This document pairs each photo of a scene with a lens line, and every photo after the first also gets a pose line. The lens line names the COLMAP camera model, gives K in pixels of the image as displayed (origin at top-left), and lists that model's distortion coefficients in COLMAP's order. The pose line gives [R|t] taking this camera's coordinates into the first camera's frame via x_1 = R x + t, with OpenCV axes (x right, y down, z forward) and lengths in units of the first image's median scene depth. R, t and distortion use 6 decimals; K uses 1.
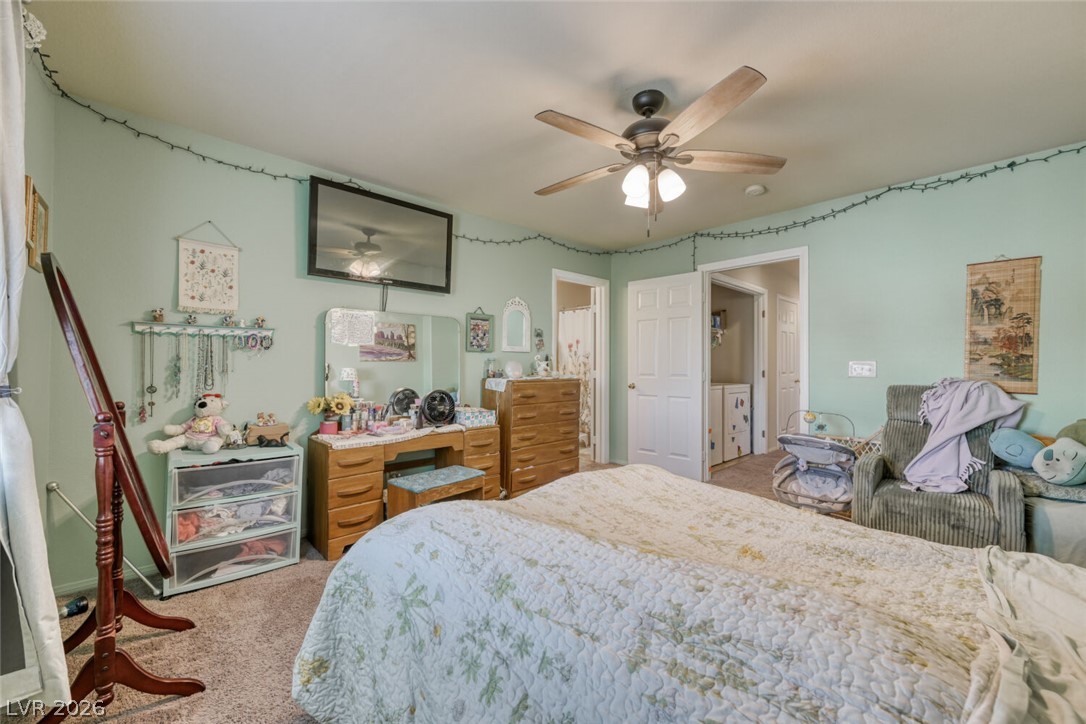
lens RADIAL K [[434.6, 0, 544.2], [0, 434.6, 361.8], [0, 0, 1]] dist [0.000030, 0.000210]
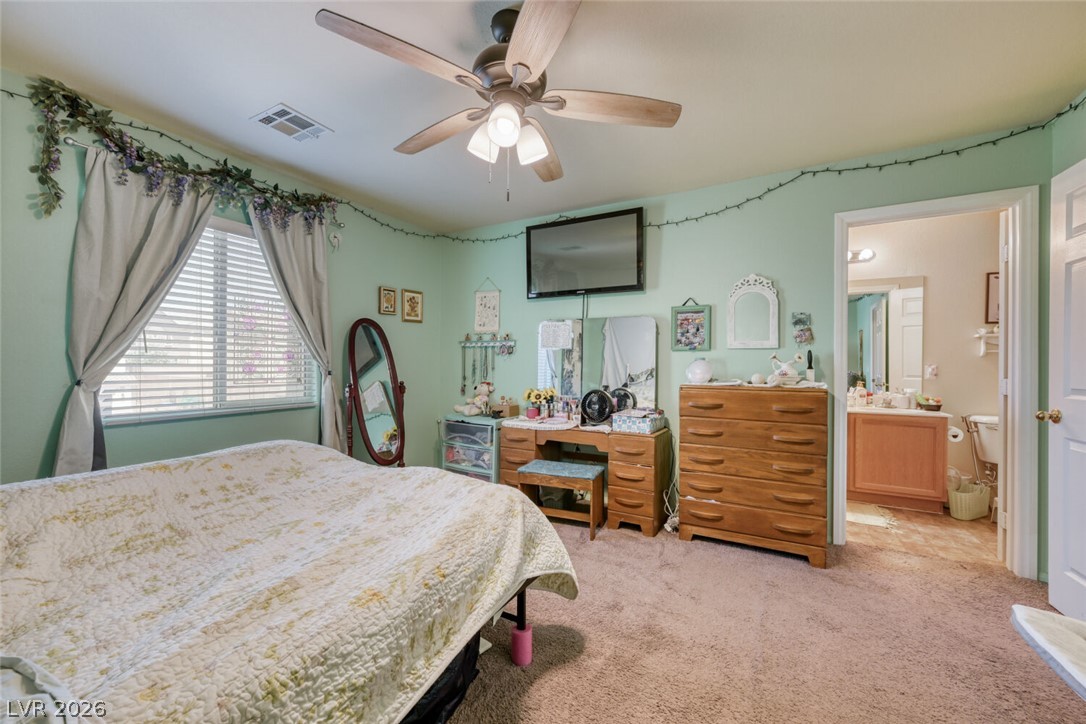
lens RADIAL K [[434.6, 0, 544.2], [0, 434.6, 361.8], [0, 0, 1]] dist [0.000030, 0.000210]
pose [[0.293072, -0.005702, -0.956073, 0.797149], [-0.000164, 0.999982, -0.006014, 0.005917], [0.956090, 0.001919, 0.293066, 0.656158]]
